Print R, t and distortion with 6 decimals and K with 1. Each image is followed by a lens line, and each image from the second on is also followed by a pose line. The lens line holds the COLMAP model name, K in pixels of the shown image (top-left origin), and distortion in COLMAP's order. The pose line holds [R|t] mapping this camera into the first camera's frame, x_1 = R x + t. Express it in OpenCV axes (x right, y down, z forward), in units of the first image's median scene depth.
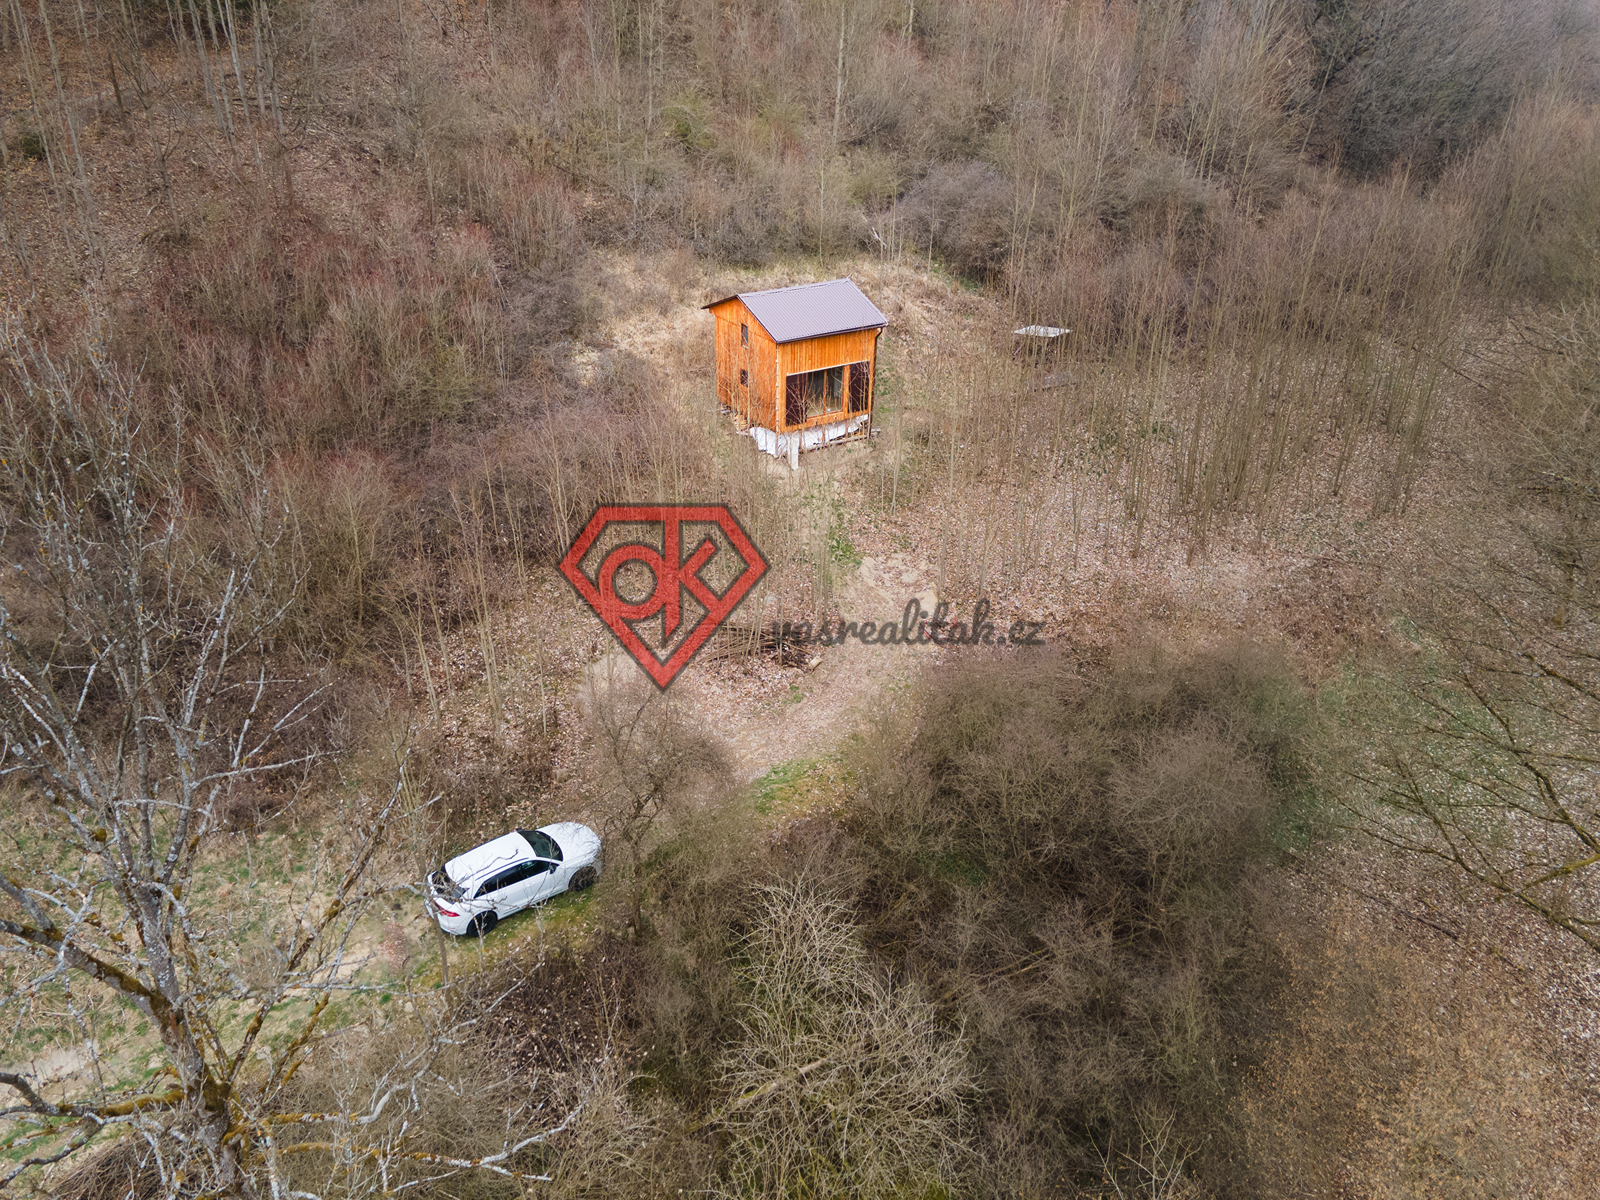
lens RADIAL K [[1136.4, 0, 800.0], [0, 1136.4, 601.1], [0, 0, 1]] dist [0.044955, -0.001597]
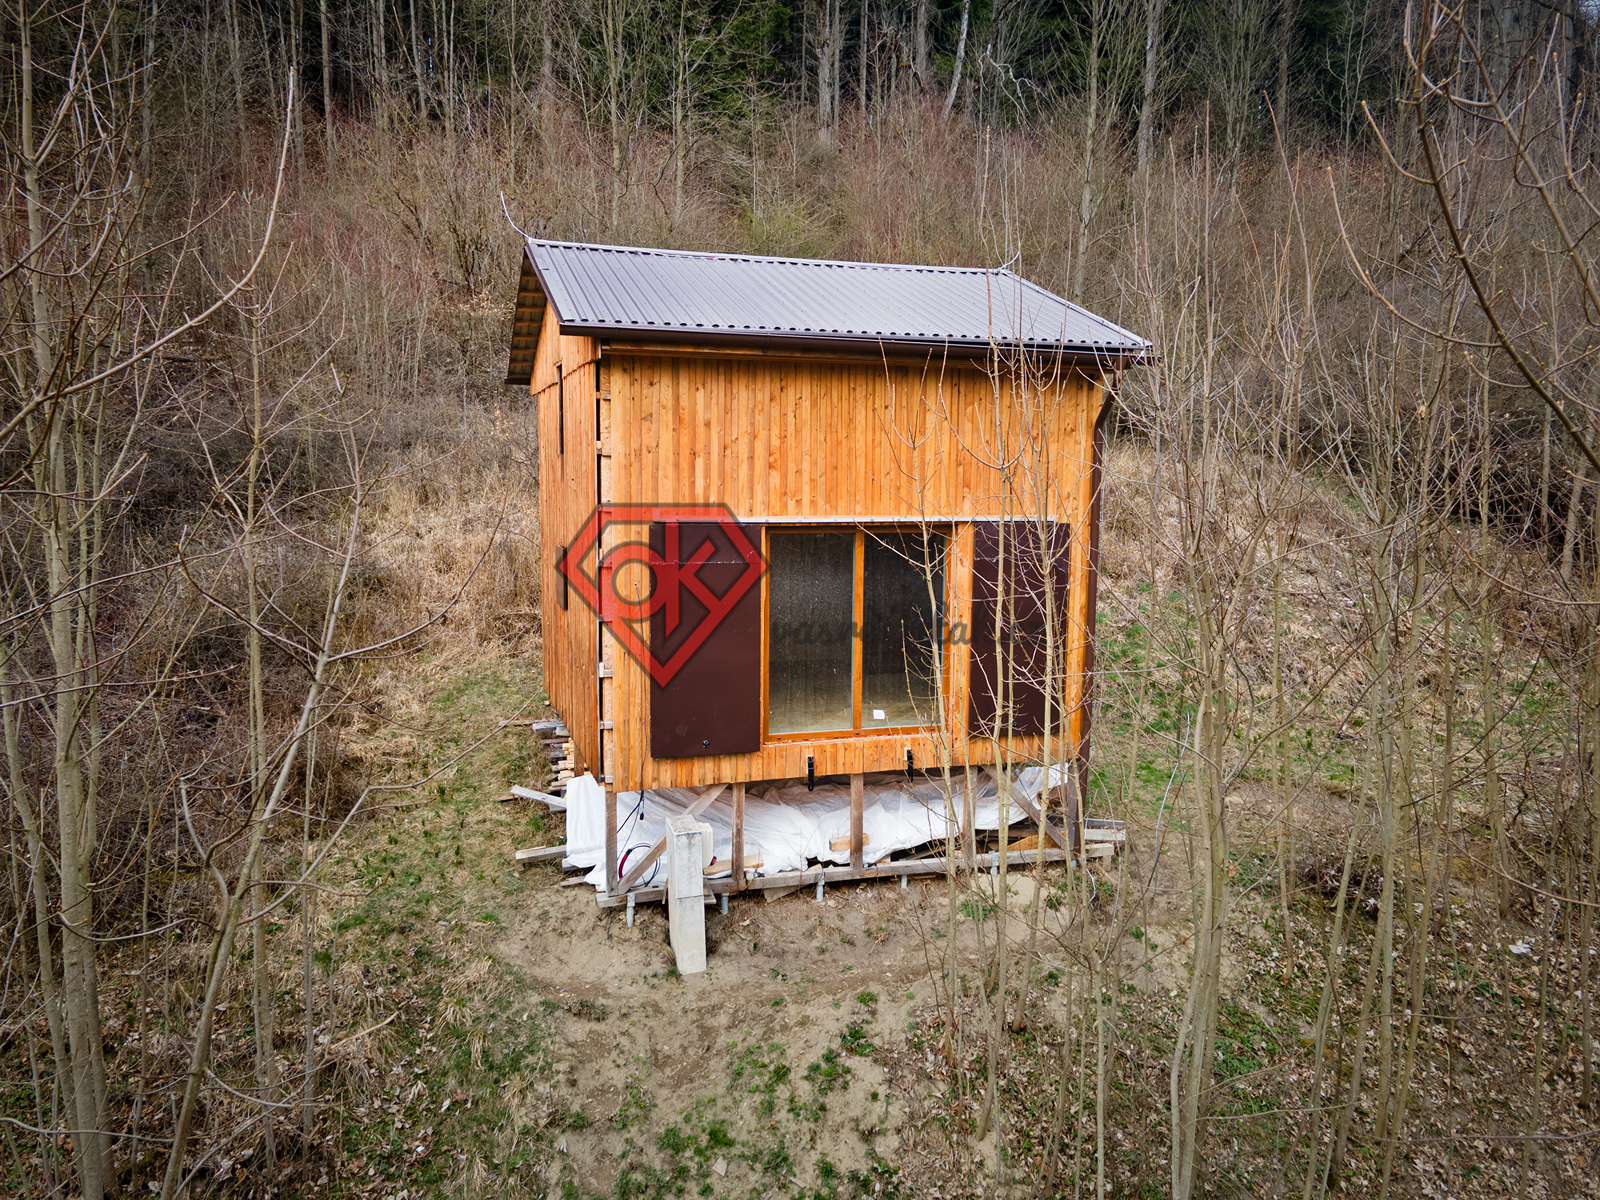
lens RADIAL K [[1136.4, 0, 800.3], [0, 1136.4, 601.3], [0, 0, 1]] dist [0.044955, -0.001597]
pose [[0.960283, 0.041347, -0.275947, 0.072484], [-0.137538, 0.930611, -0.339185, -0.110414], [0.242775, 0.363667, 0.899337, 0.783247]]
